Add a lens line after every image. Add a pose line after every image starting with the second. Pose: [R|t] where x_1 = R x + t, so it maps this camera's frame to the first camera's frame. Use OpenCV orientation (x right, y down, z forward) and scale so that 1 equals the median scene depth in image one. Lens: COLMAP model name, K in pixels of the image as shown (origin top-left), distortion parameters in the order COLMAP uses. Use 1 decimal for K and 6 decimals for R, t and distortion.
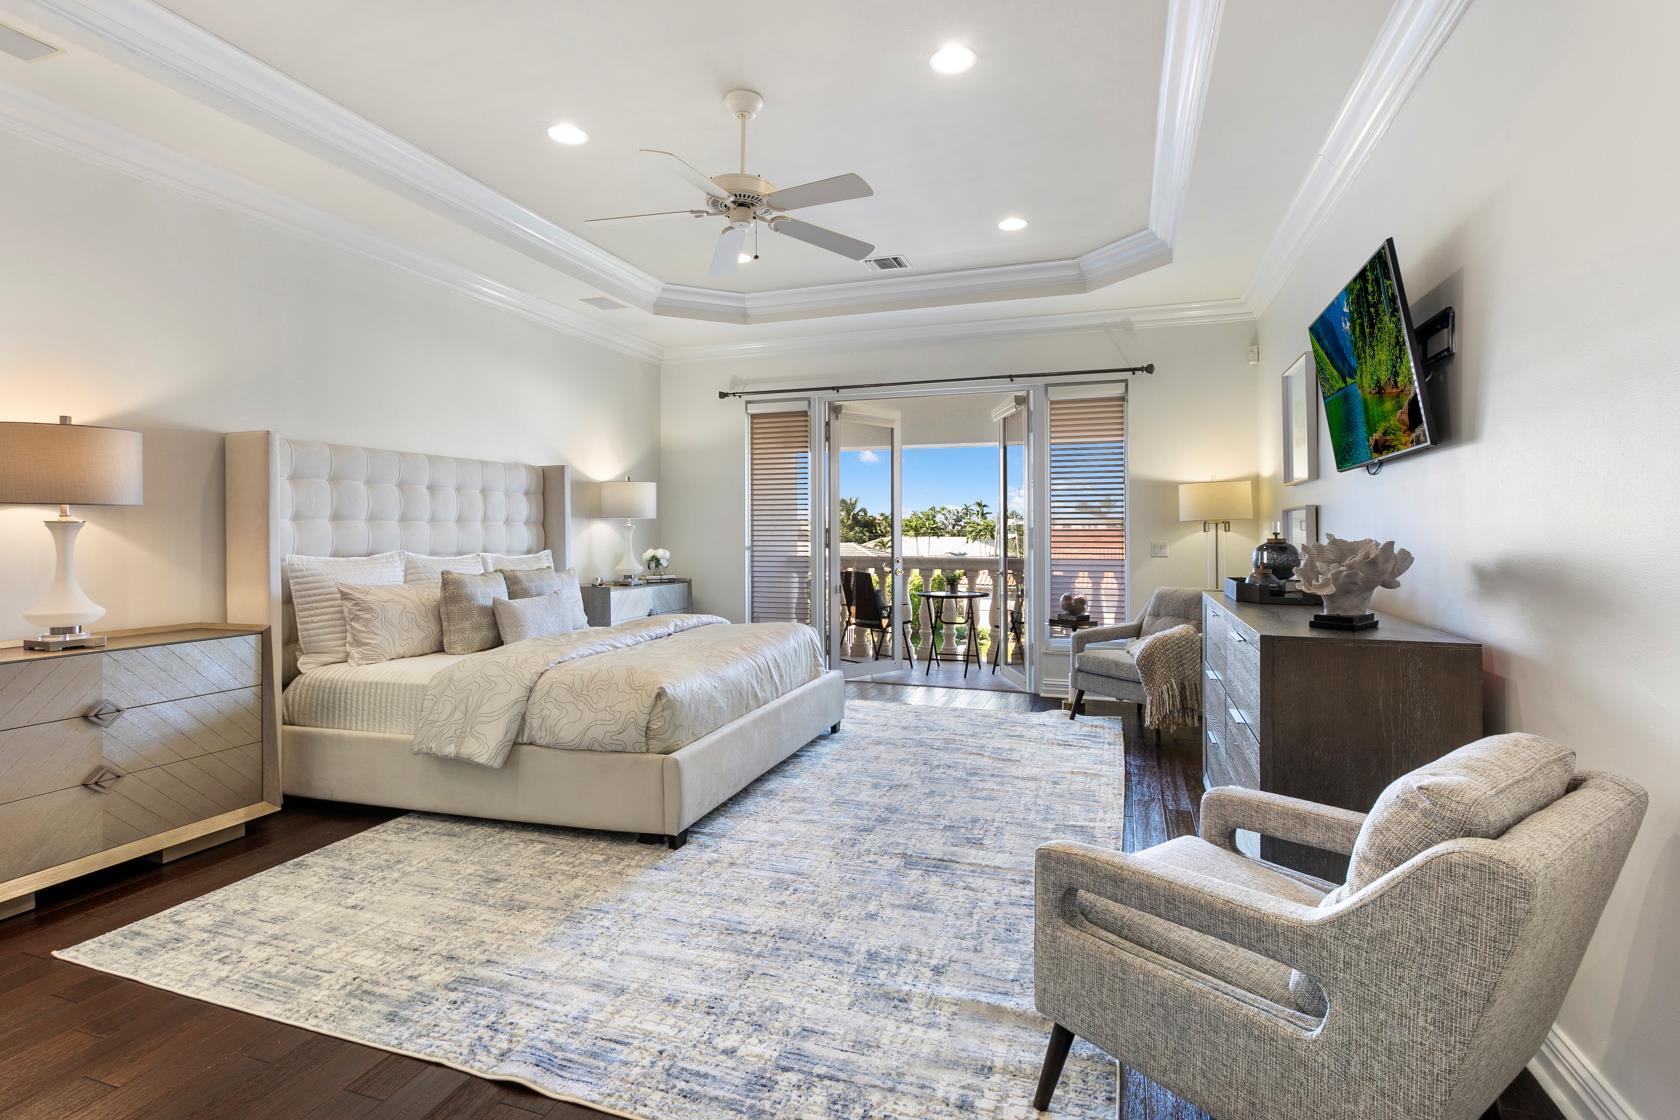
lens RADIAL K [[816.2, 0, 832.4], [0, 816.2, 539.0], [0, 0, 1]] dist [-0.001019, 0.000826]
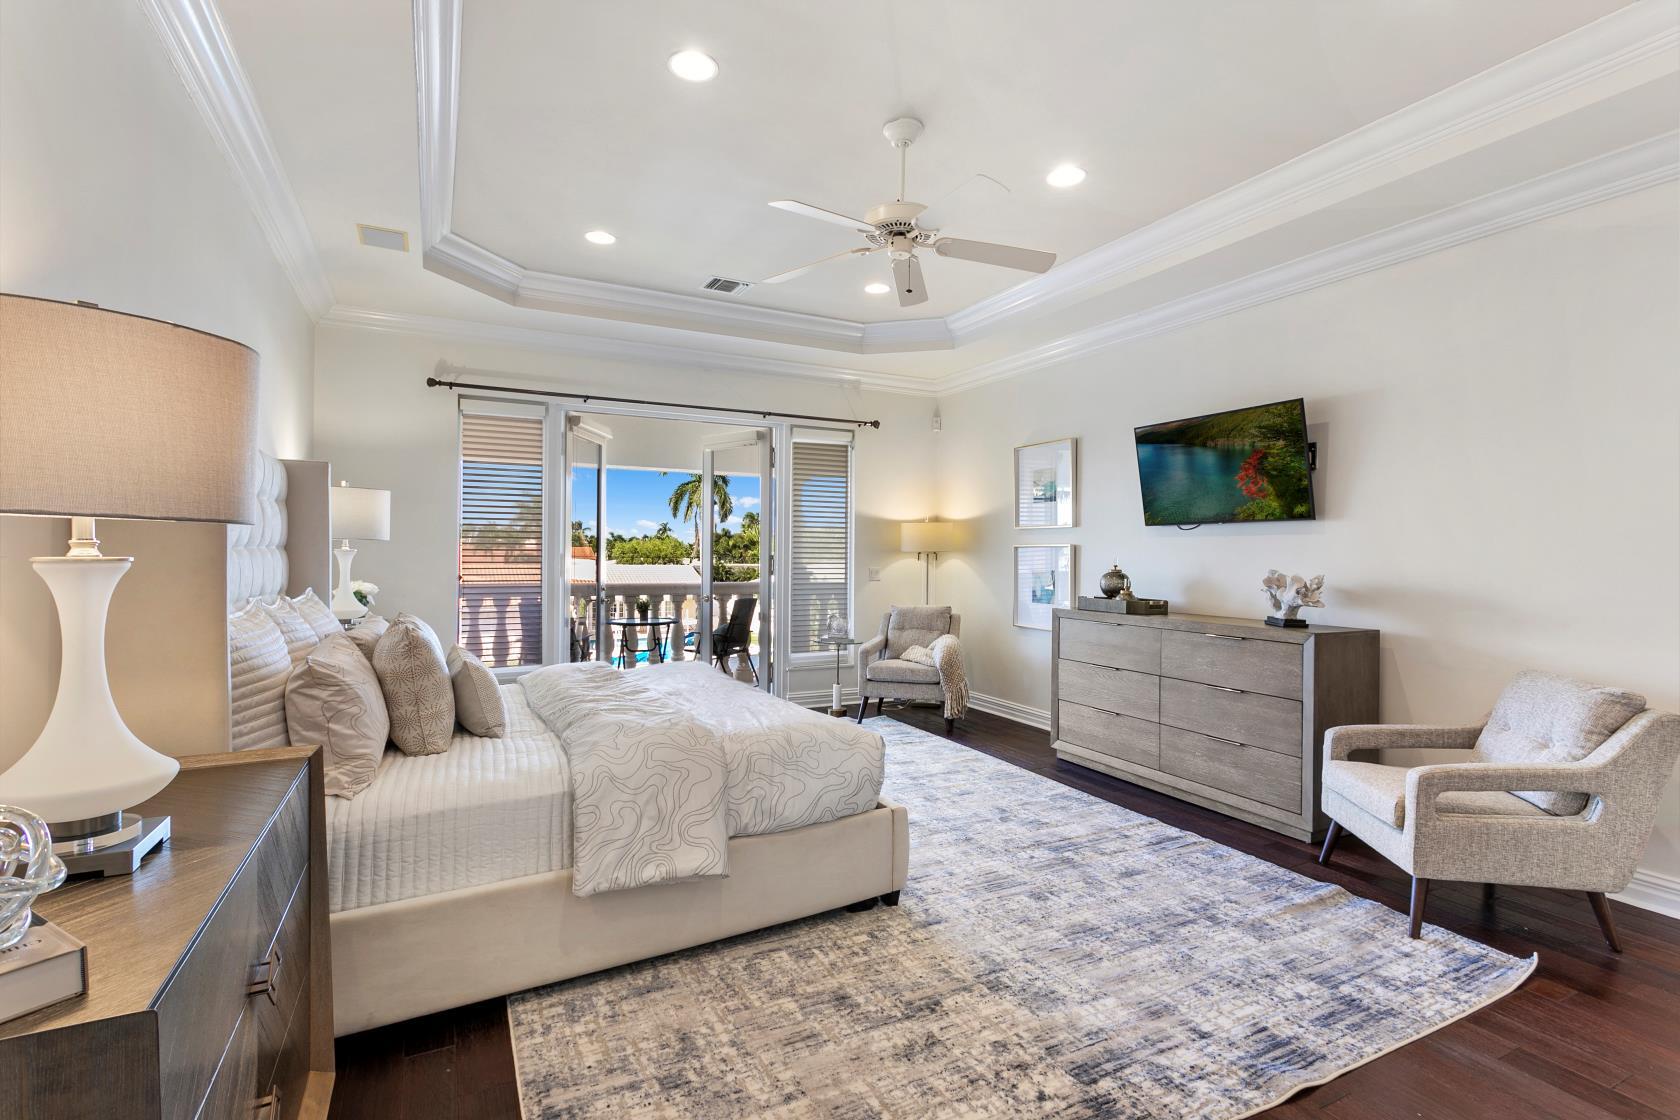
lens RADIAL K [[797.5, 0, 840.0], [0, 797.5, 560.0], [0, 0, 1]] dist [0.001156, 0.000426]
pose [[0.688025, 0.000168, 0.725687, -0.682874], [-0.003174, 0.999991, 0.002777, -0.015997], [-0.725680, -0.004214, 0.688019, 0.311374]]
